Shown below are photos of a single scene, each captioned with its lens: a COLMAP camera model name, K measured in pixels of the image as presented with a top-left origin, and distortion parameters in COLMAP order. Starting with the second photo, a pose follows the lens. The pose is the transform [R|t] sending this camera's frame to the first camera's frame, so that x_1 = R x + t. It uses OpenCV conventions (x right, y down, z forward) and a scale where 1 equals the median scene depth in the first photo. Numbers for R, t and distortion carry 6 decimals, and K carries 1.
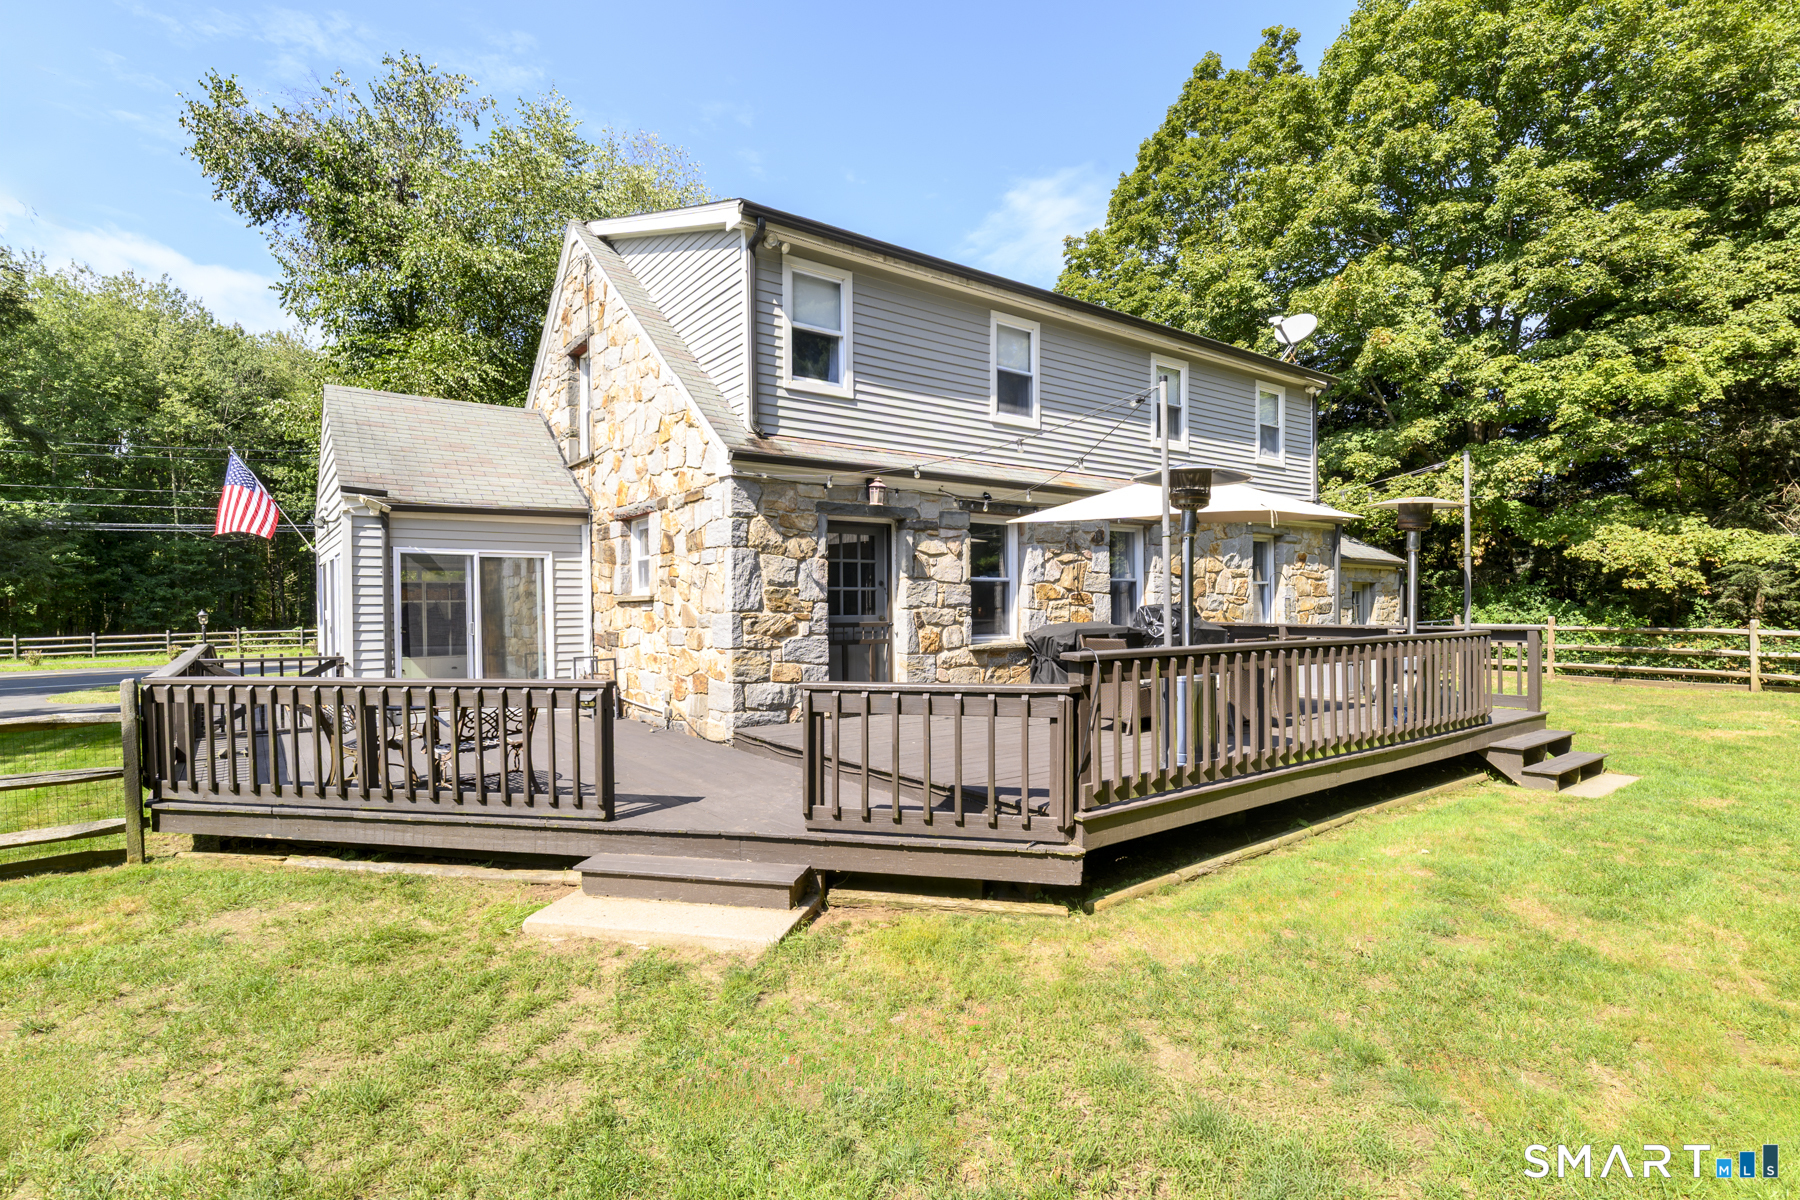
lens RADIAL K [[822.7, 0, 893.6], [0, 822.7, 607.8], [0, 0, 1]] dist [0.016451, 0.004476]
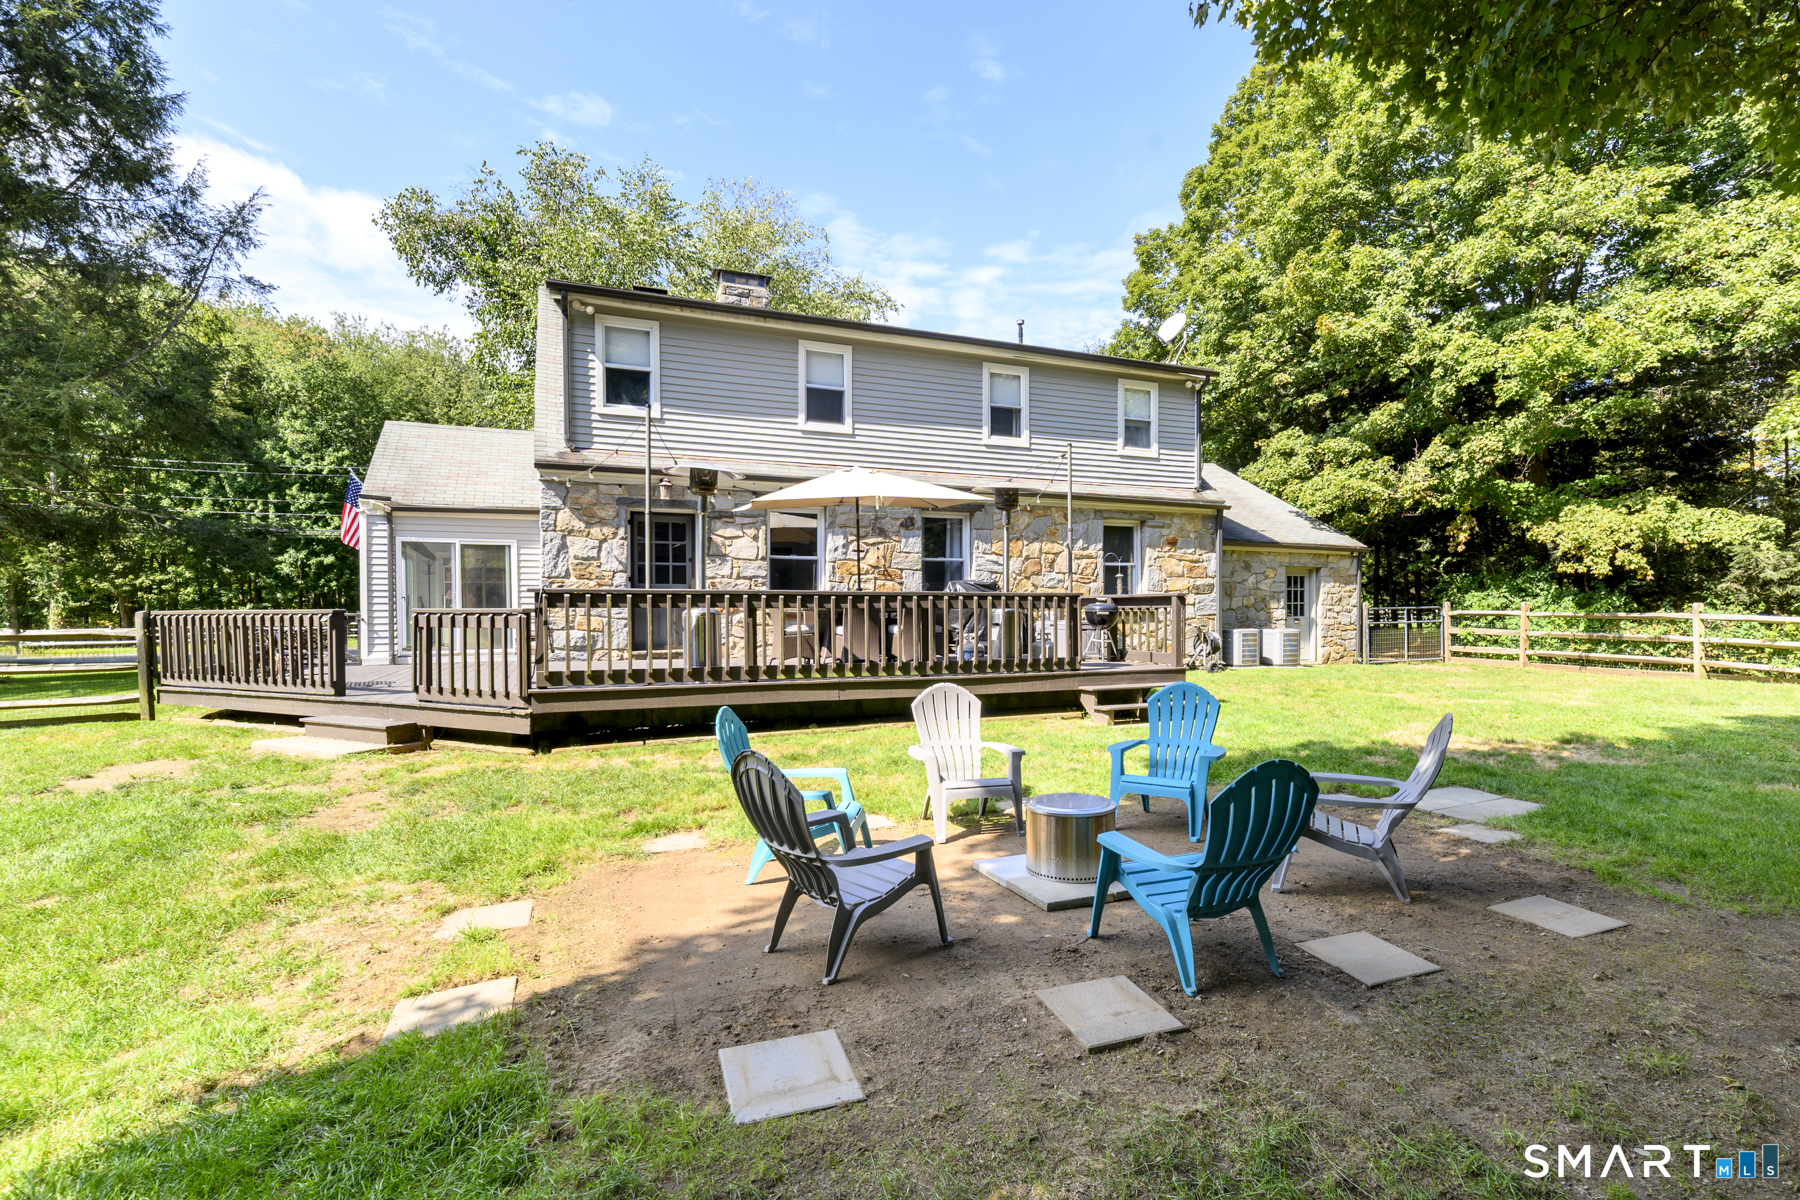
lens RADIAL K [[822.7, 0, 932.7], [0, 822.7, 620.9], [0, 0, 1]] dist [0.016451, 0.004476]
pose [[0.975167, 0.011301, -0.221182, 0.567615], [-0.007825, 0.999832, 0.016585, 0.036603], [0.221333, -0.014443, 0.975091, -0.160484]]
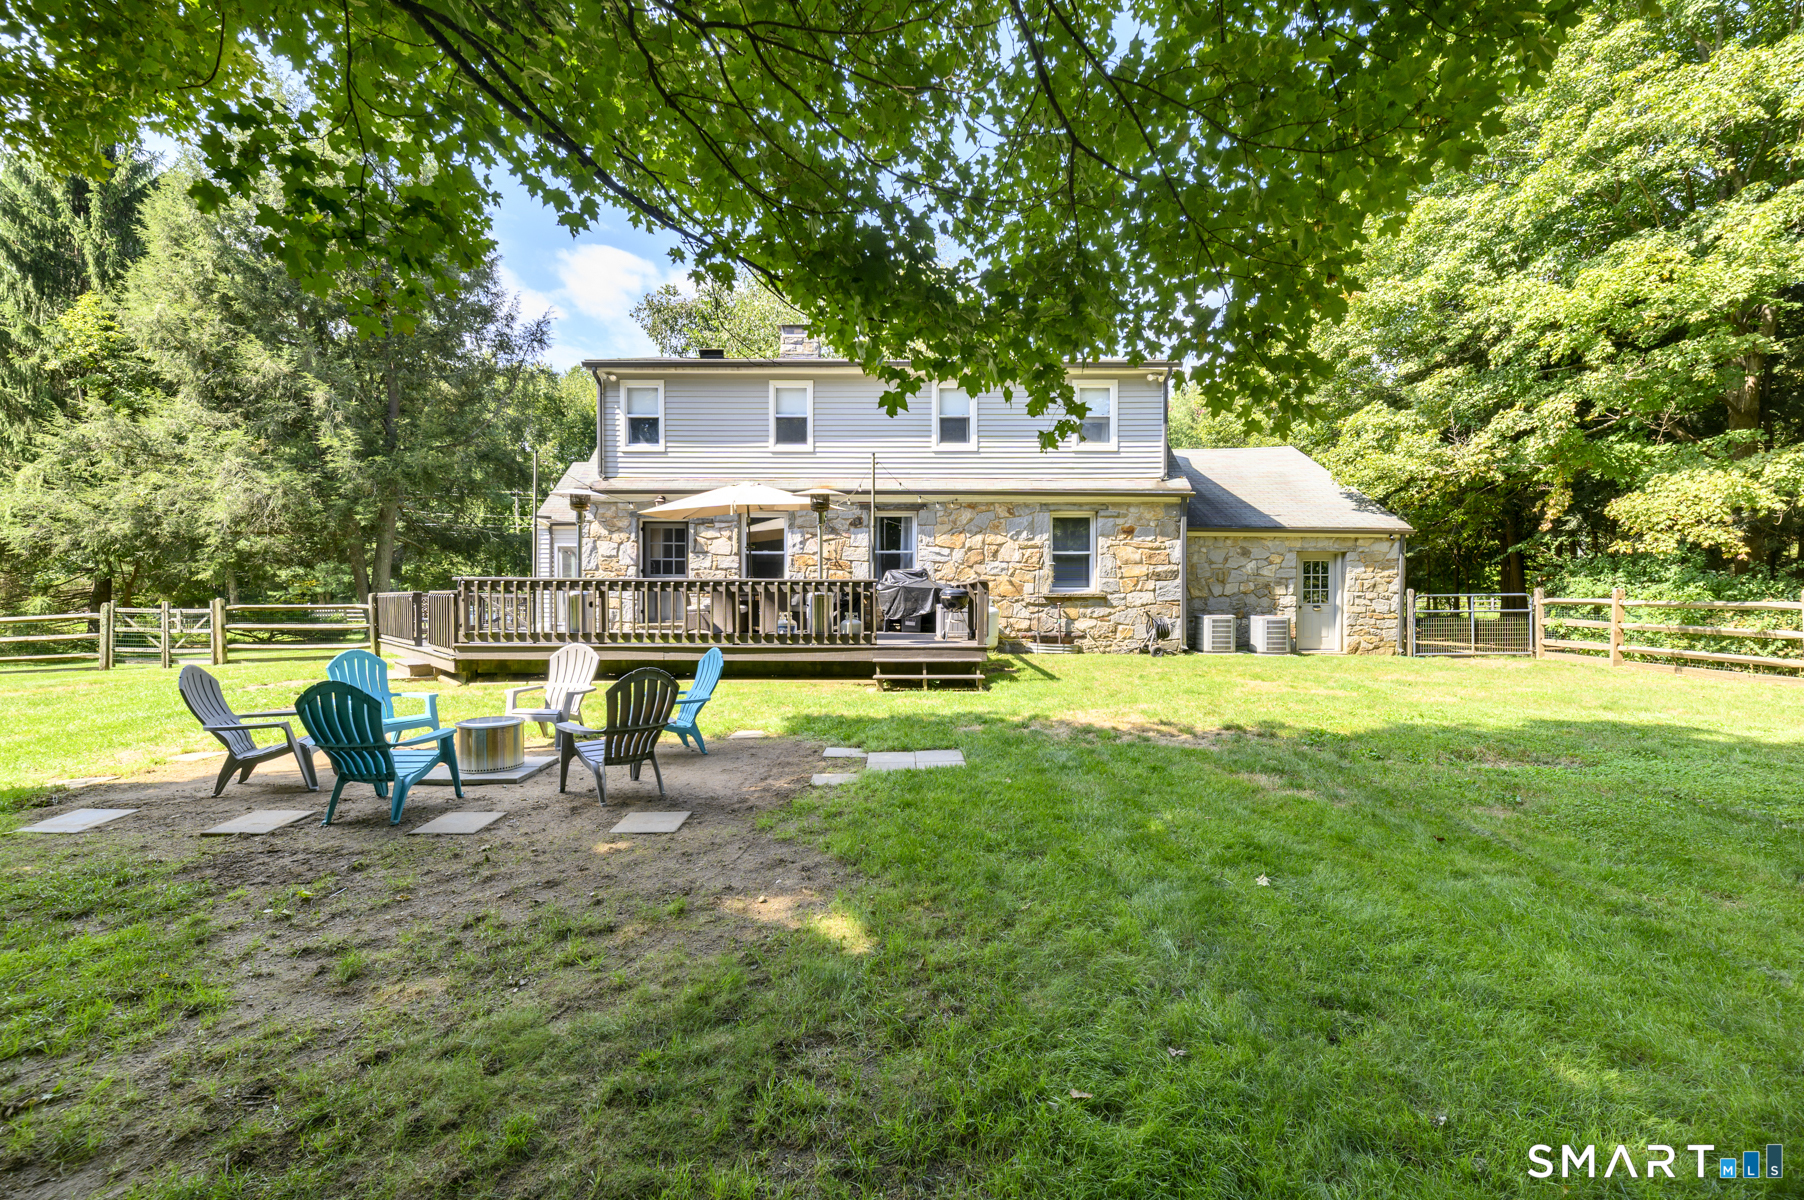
lens RADIAL K [[755.5, 0, 892.8], [0, 755.5, 599.8], [0, 0, 1]] dist [0.014275, -0.001942]
pose [[0.816846, 0.014419, -0.576675, 1.095959], [-0.010837, 0.999895, 0.009650, 0.036728], [0.576754, -0.001633, 0.816916, -0.036709]]
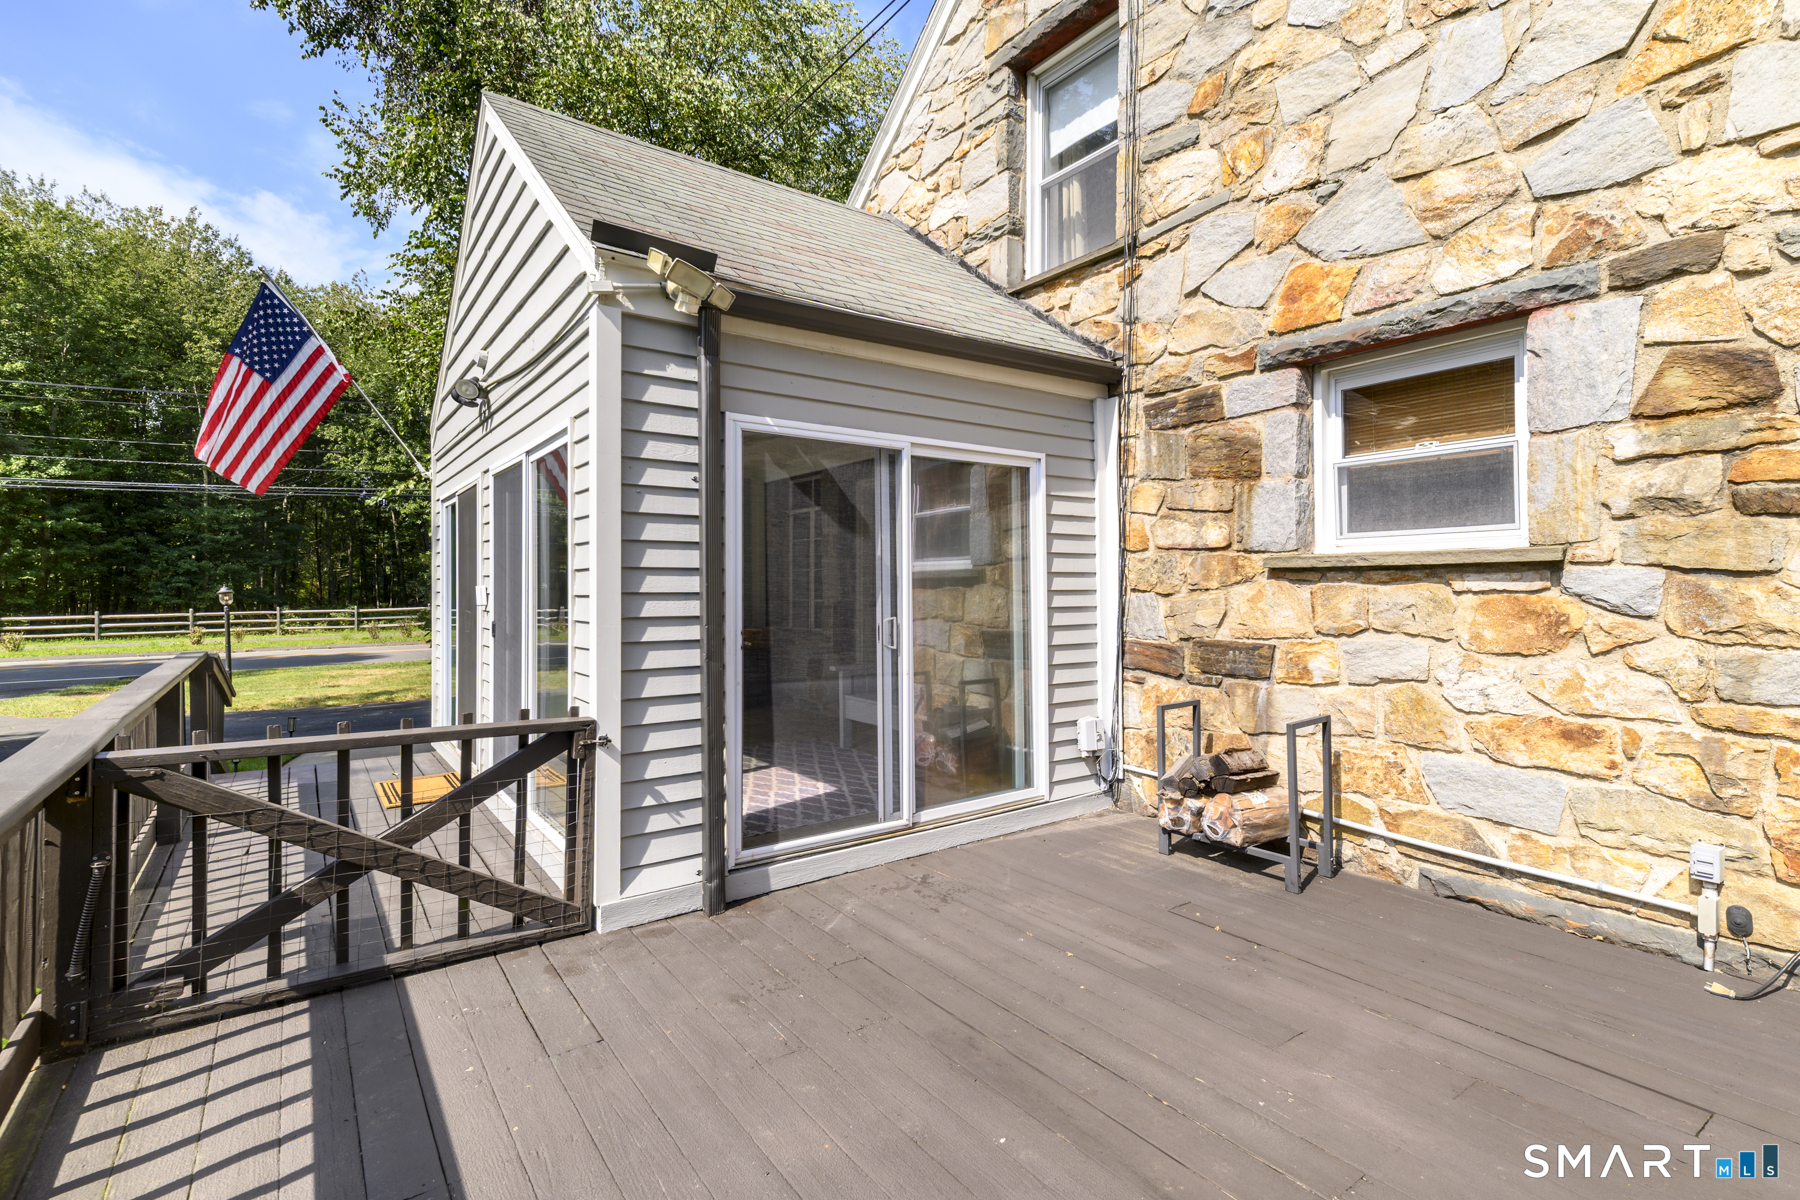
lens RADIAL K [[753.8, 0, 1001.6], [0, 753.8, 589.3], [0, 0, 1]] dist [0.014275, -0.001942]
pose [[0.995768, 0.008923, 0.091465, -0.489709], [-0.008784, 0.999960, -0.001921, 0.003952], [-0.091478, 0.001109, 0.995806, 0.626751]]
